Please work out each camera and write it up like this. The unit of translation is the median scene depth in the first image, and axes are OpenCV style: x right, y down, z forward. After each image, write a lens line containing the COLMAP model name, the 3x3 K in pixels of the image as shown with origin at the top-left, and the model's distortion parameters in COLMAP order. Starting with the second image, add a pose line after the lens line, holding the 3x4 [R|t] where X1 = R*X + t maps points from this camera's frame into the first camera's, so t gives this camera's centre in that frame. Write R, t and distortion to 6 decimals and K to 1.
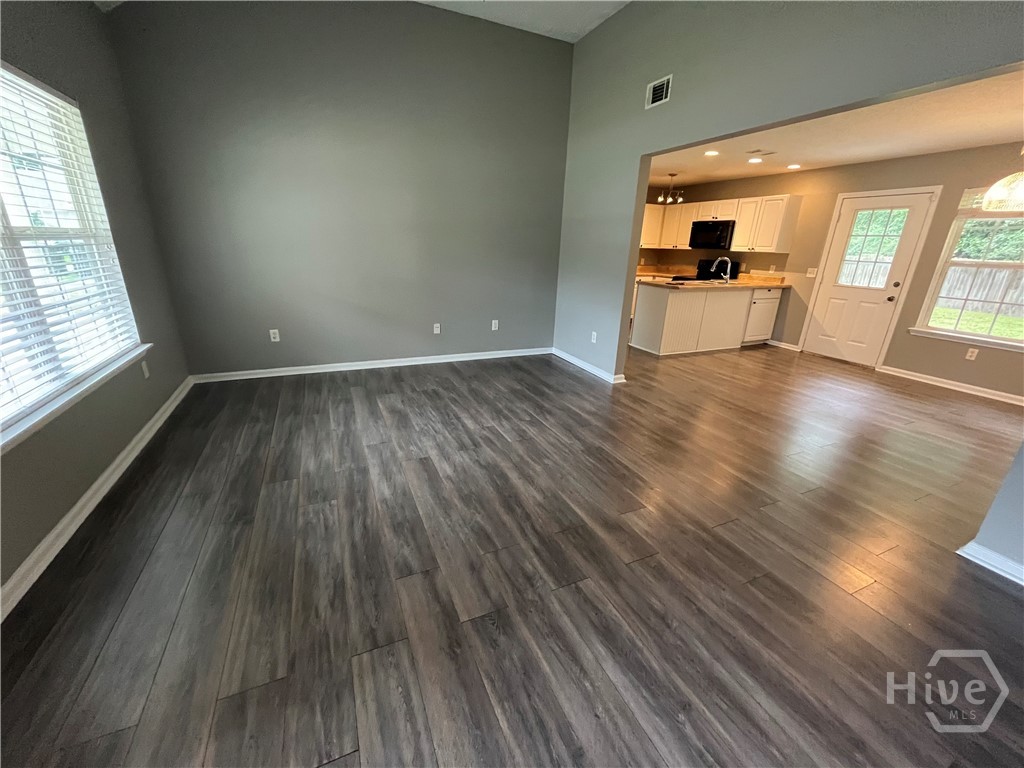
lens RADIAL K [[412.3, 0, 508.9], [0, 412.3, 385.4], [0, 0, 1]] dist [-0.000470, 0.000007]
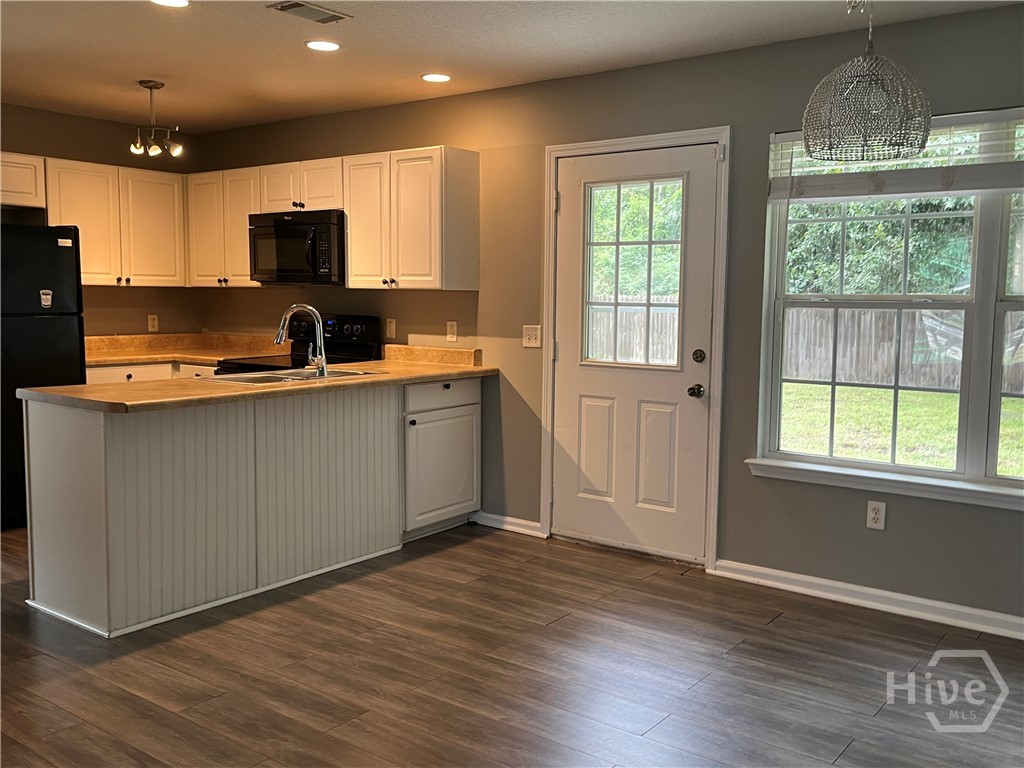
lens RADIAL K [[914.3, 0, 513.3], [0, 914.3, 382.4], [0, 0, 1]] dist [0.076034, -0.004575]
pose [[0.878846, -0.069859, 0.471964, 0.294300], [0.173215, 0.968445, -0.179196, -0.074941], [-0.444552, 0.239237, 0.863214, 0.257820]]
